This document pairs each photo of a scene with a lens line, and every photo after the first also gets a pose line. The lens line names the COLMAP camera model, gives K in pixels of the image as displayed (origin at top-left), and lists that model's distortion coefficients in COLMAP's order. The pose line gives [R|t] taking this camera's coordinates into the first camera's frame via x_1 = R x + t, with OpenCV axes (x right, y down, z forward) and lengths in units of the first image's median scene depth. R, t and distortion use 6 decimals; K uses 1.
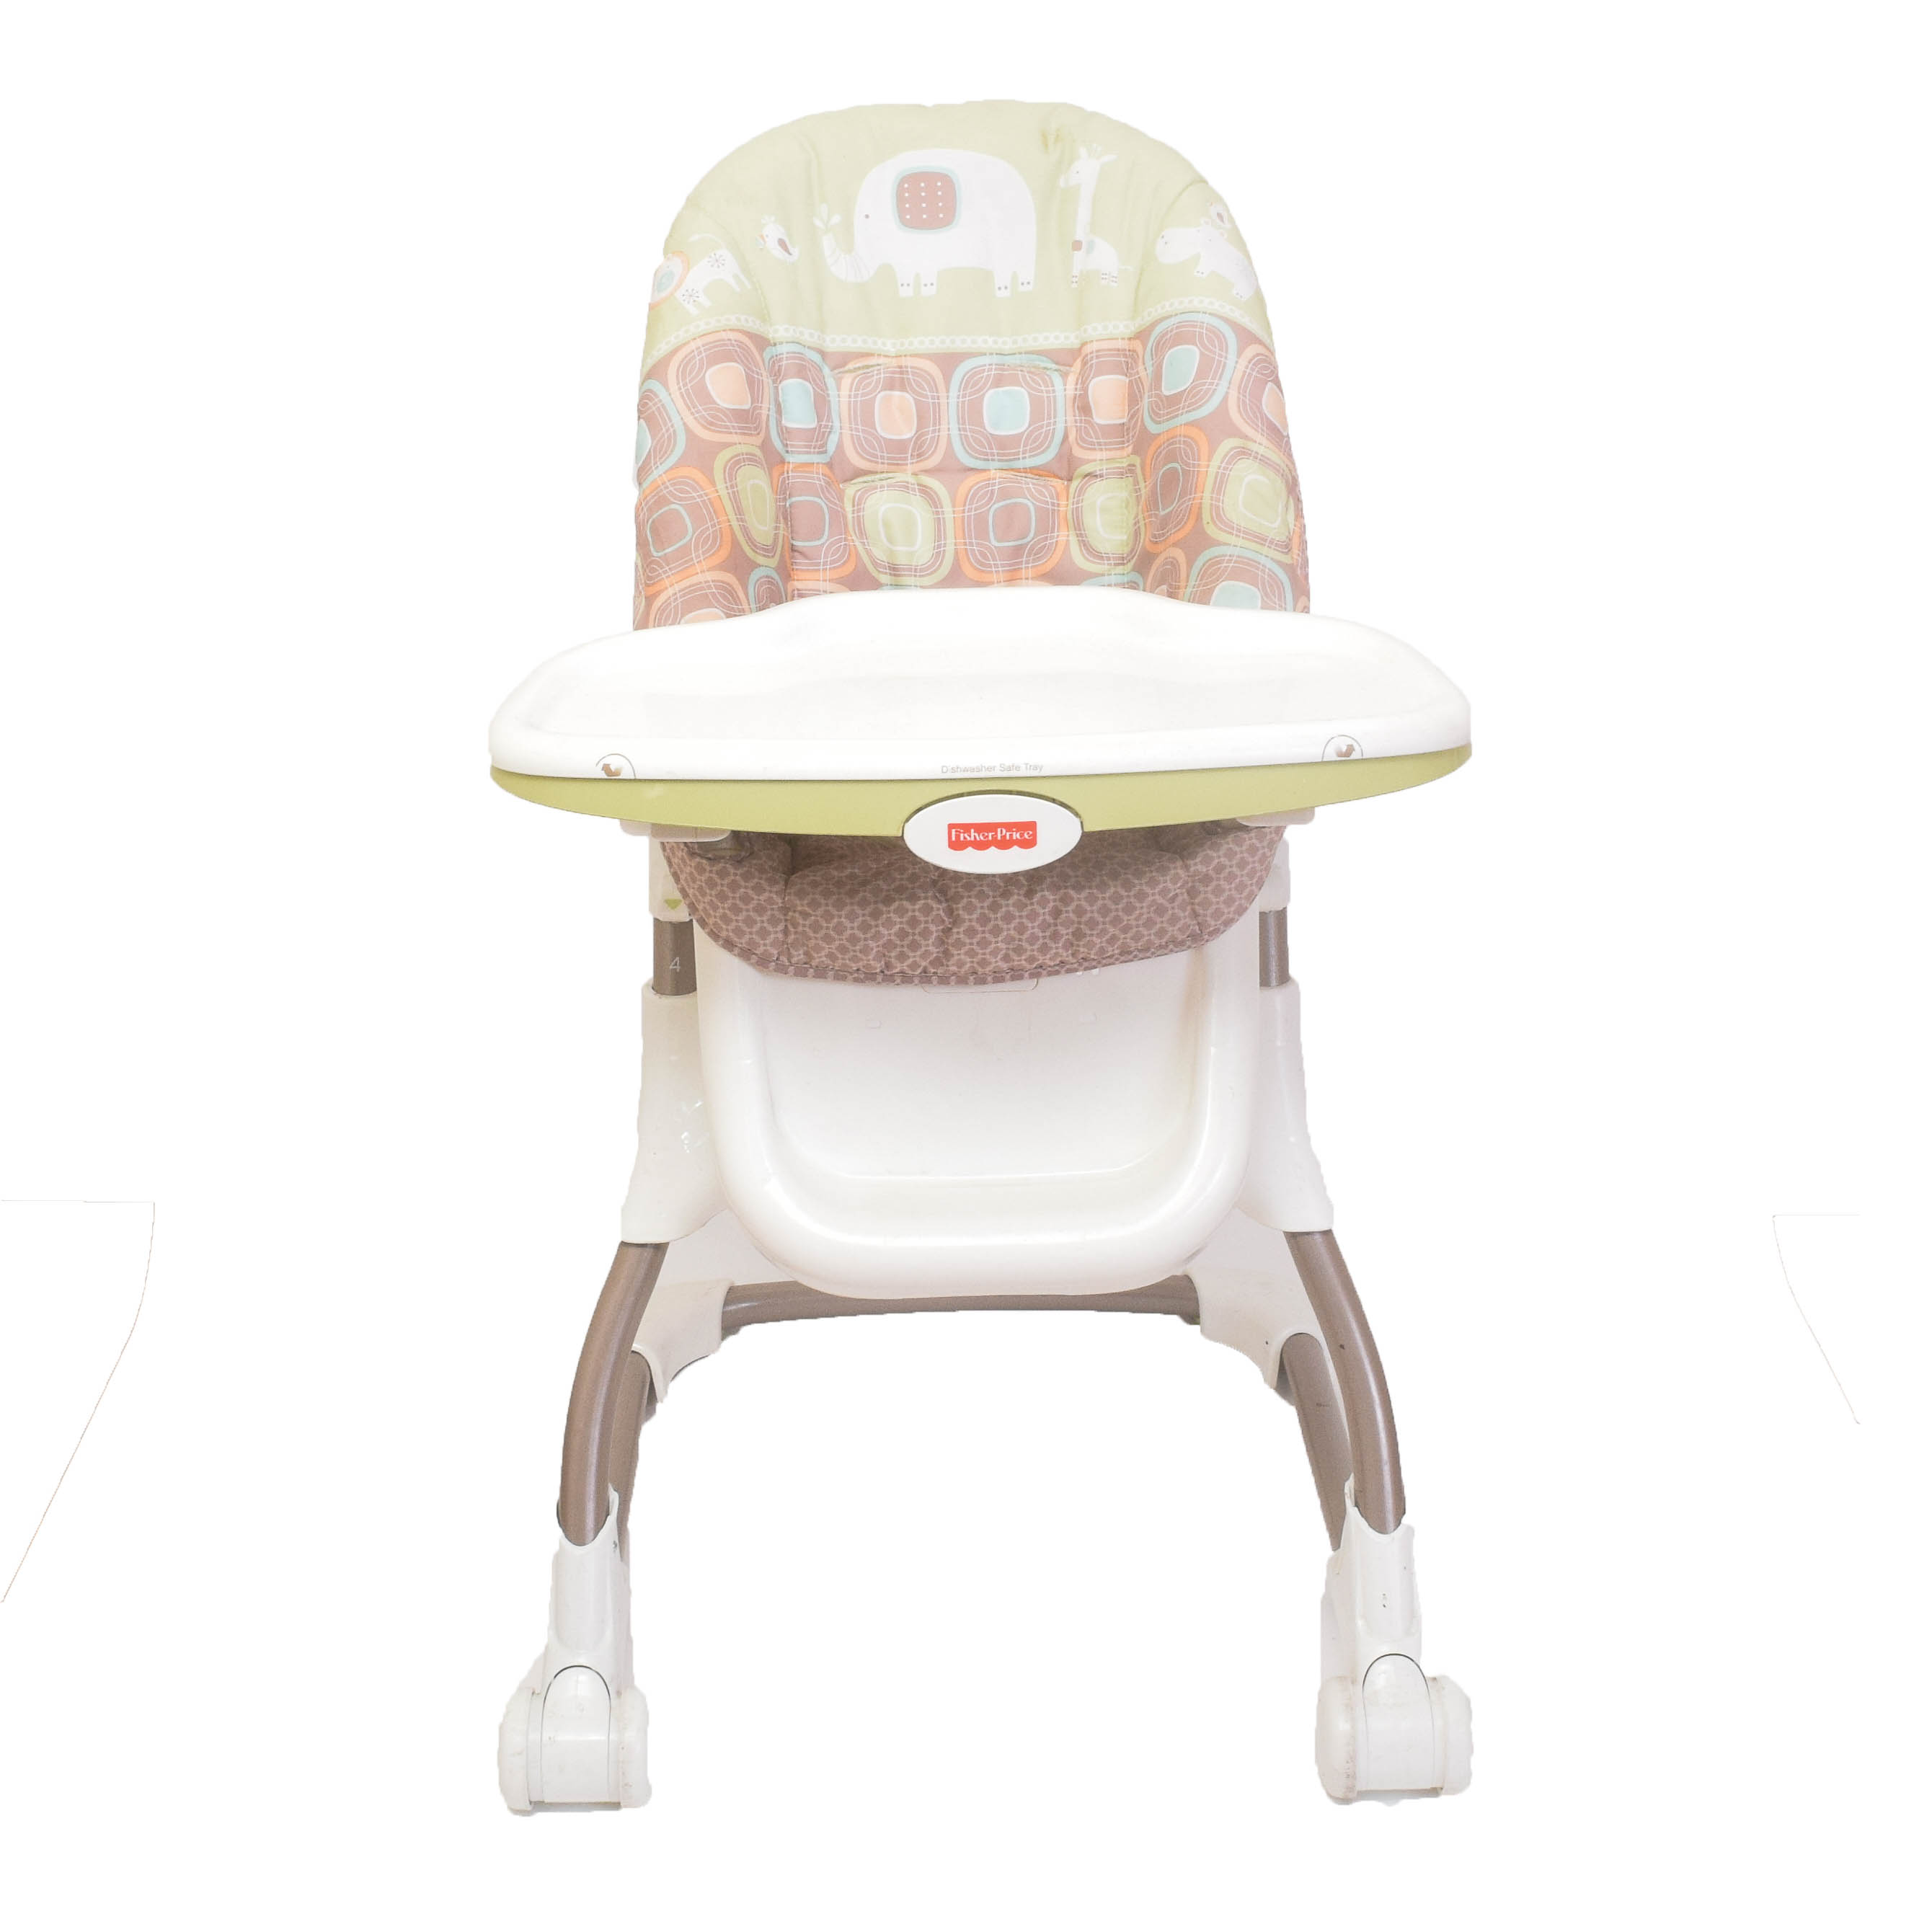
lens RADIAL K [[3353.4, 0, 966.0], [0, 3353.4, 966.0], [0, 0, 1]] dist [-0.020339, 0.025074]
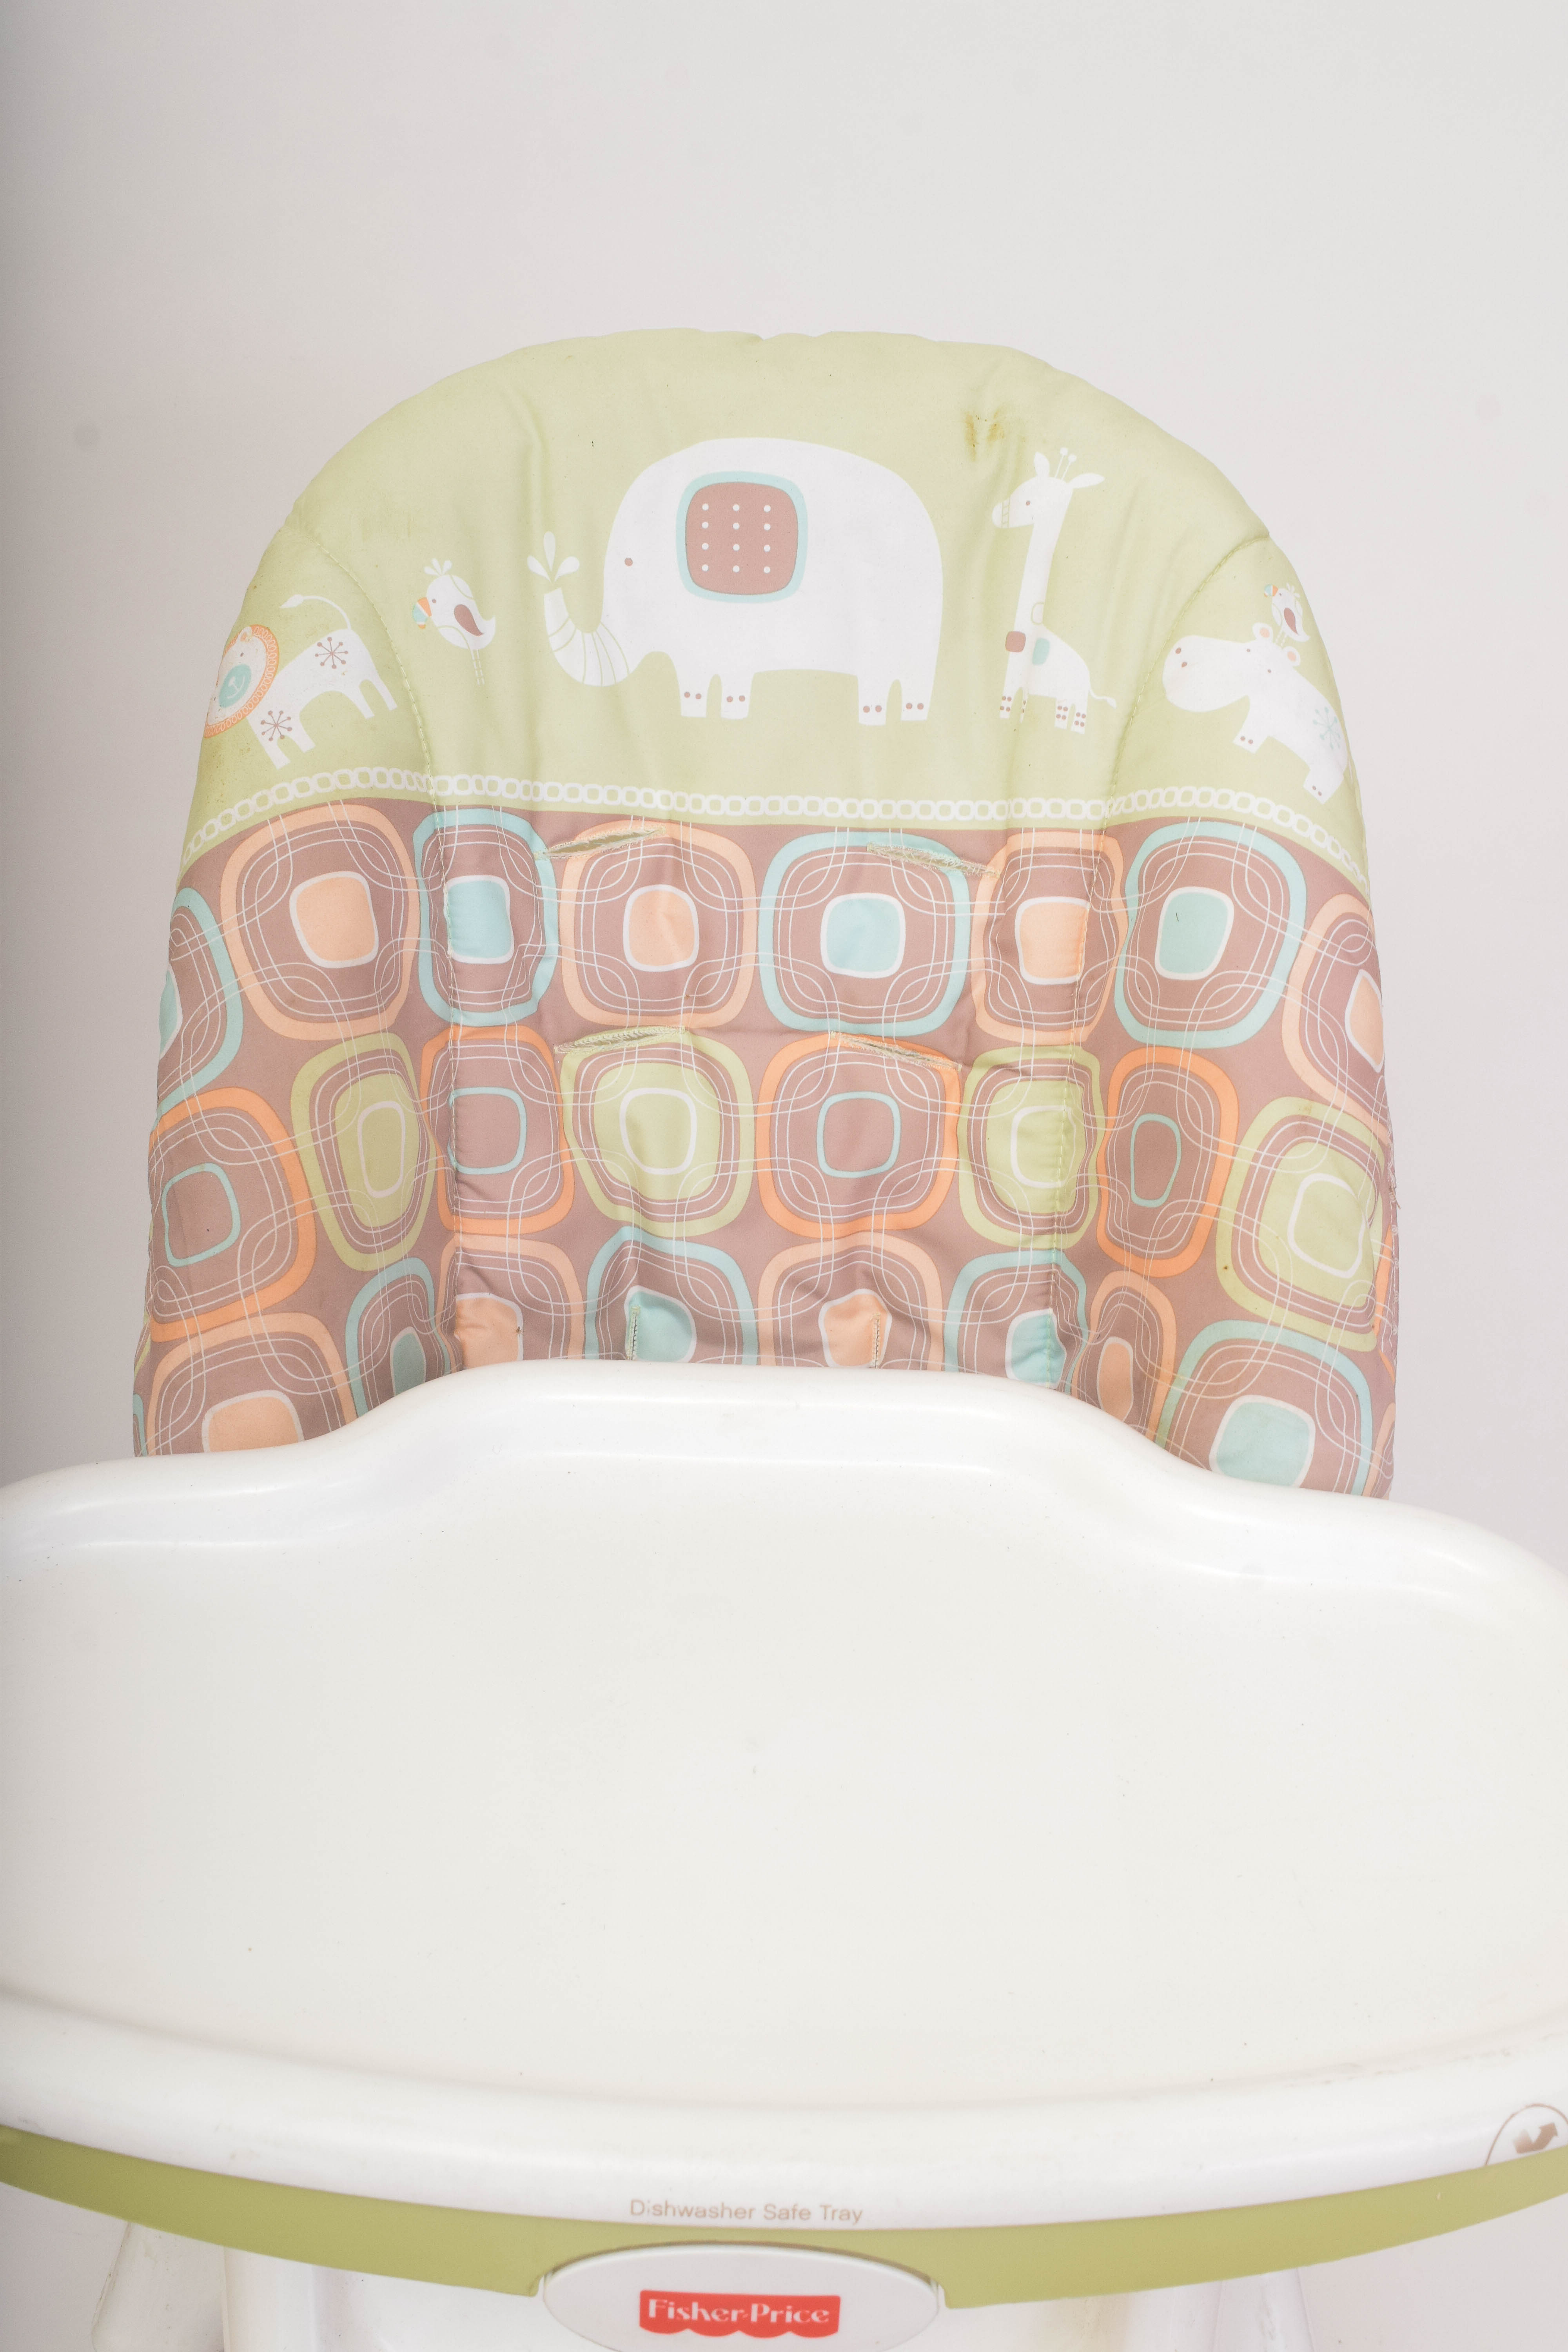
lens RADIAL K [[2862.2, 0, 795.2], [0, 2862.2, 1227.8], [0, 0, 1]] dist [-0.010426, -0.001297]
pose [[0.997636, 0.068726, -0.000329, 0.004806], [-0.067513, 0.980894, 0.182453, -0.221529], [0.012862, -0.181999, 0.983215, 0.575596]]
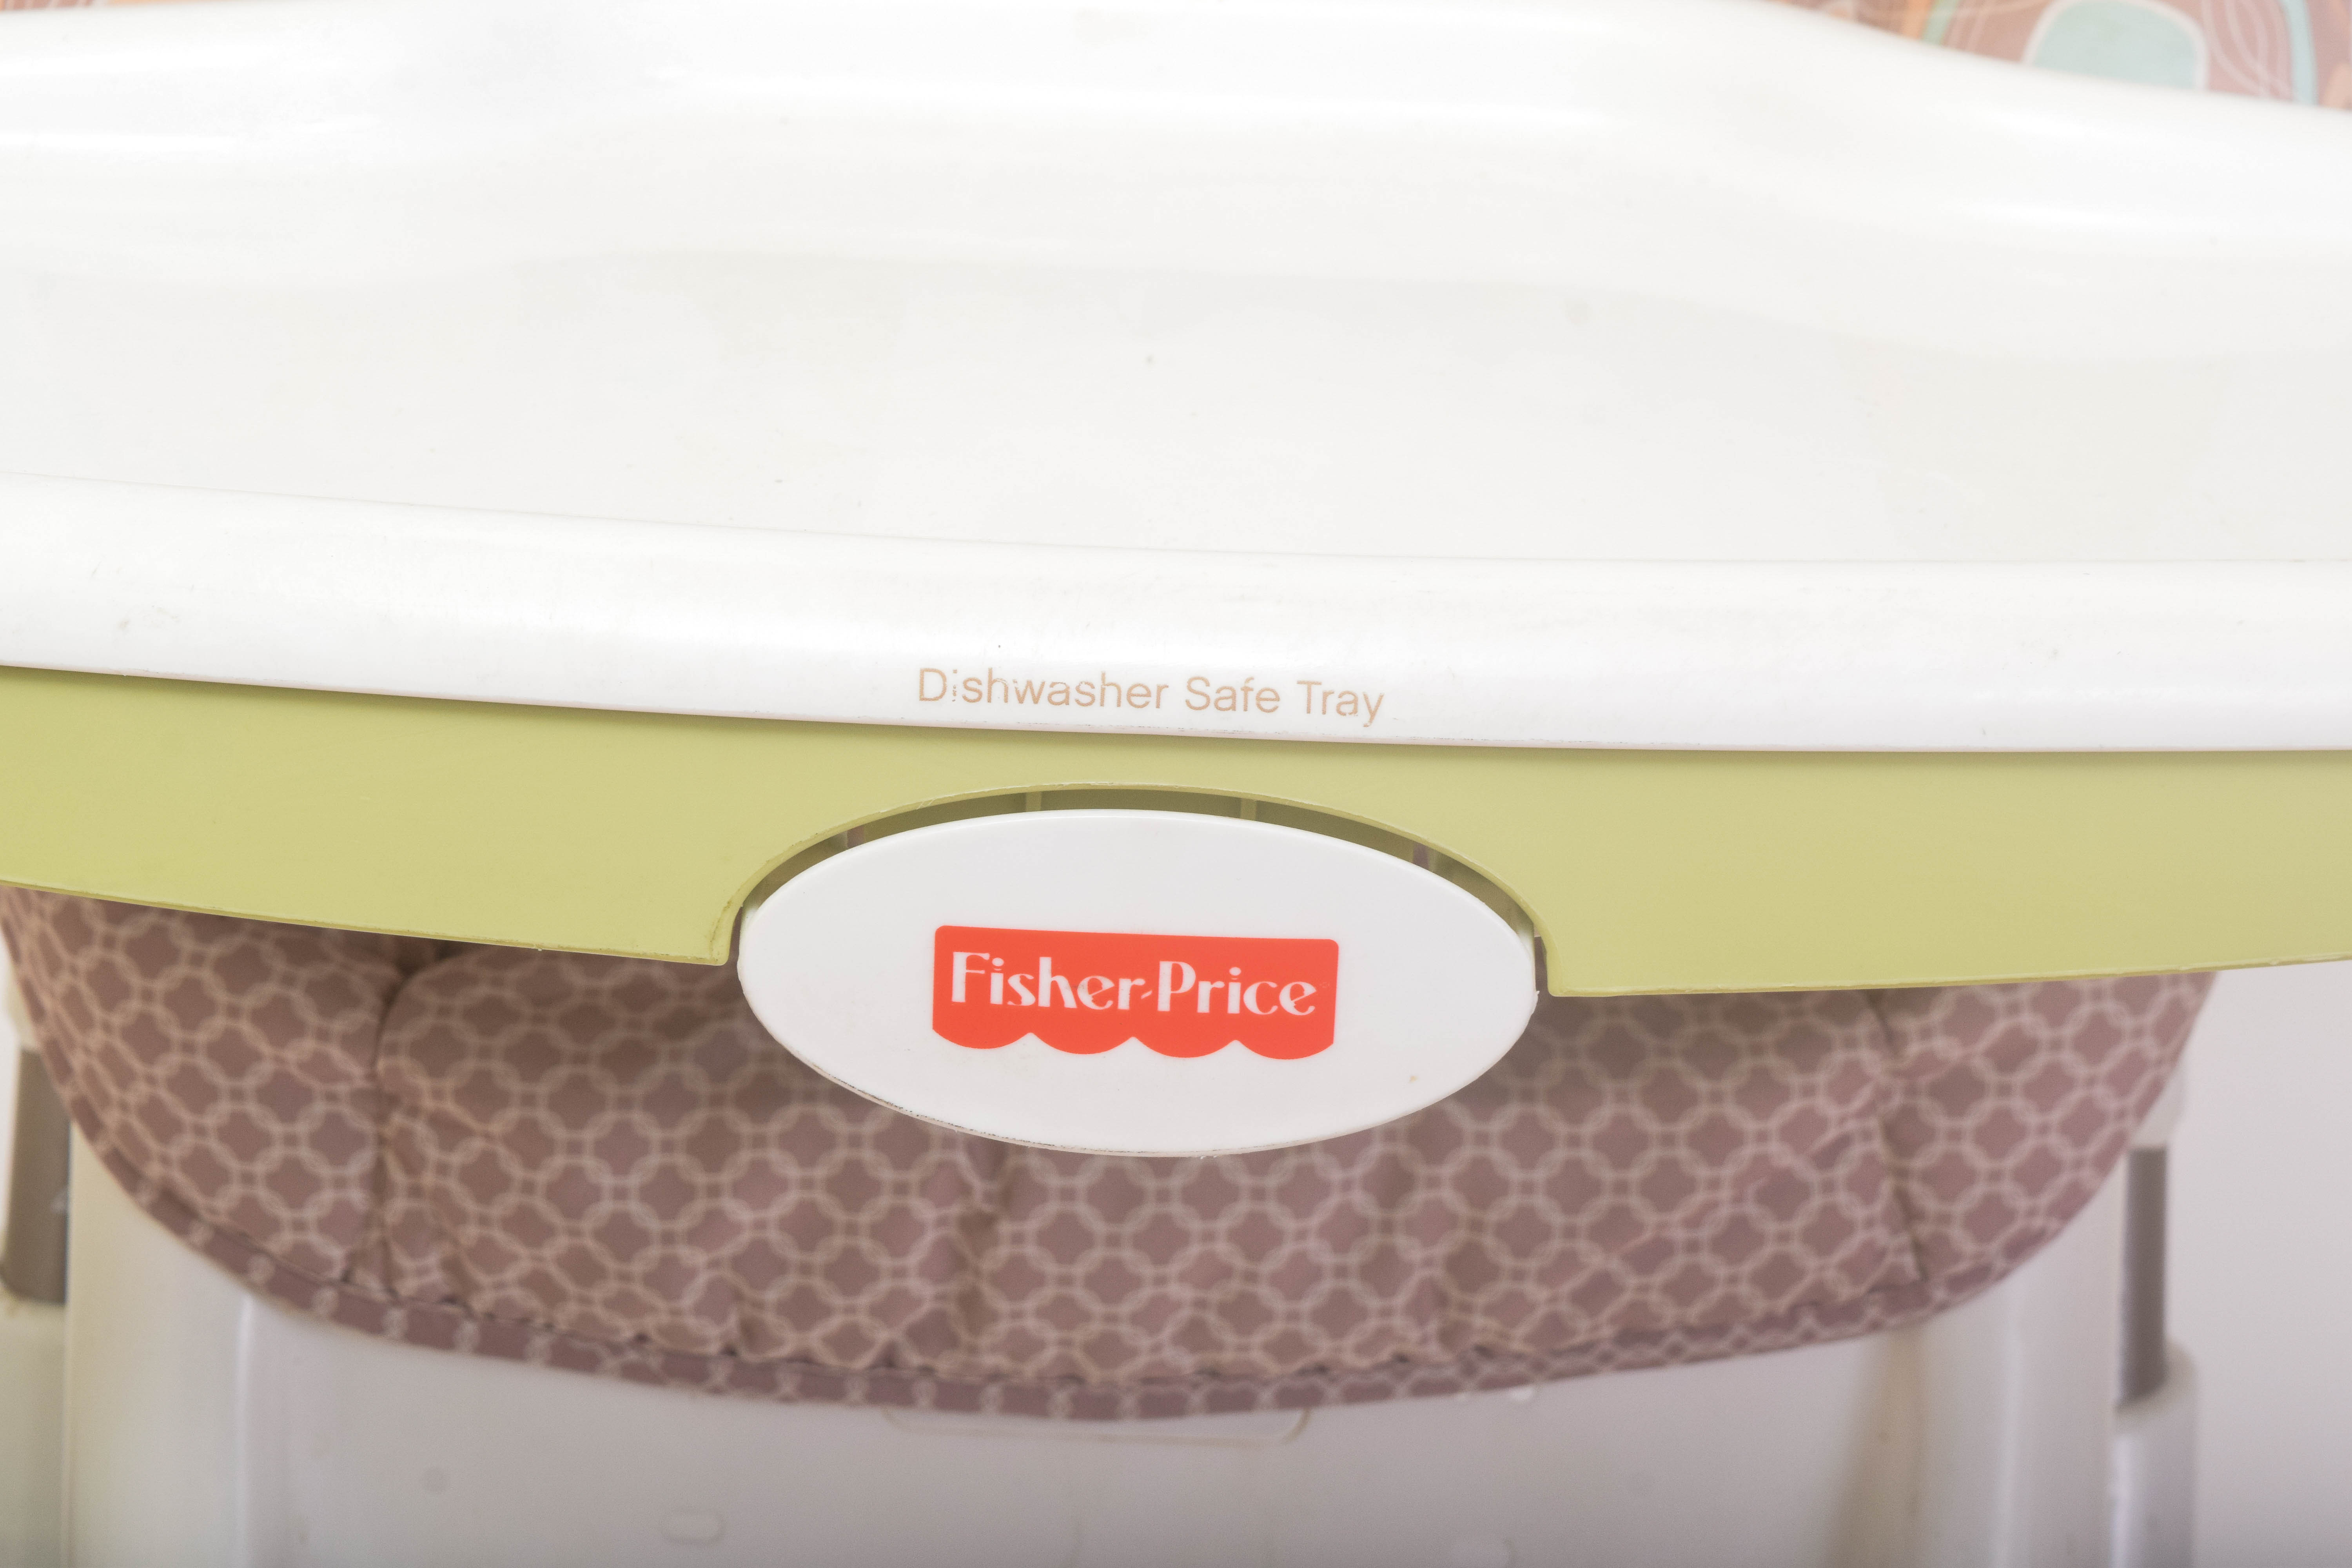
lens RADIAL K [[5298.3, 0, 1176.0], [0, 5298.3, 784.0], [0, 0, 1]] dist [-0.031843, 0.455659]
pose [[0.997820, 0.065440, -0.008549, 0.011193], [-0.065382, 0.997836, 0.006928, -0.048691], [0.008984, -0.006354, 0.999939, 0.574219]]
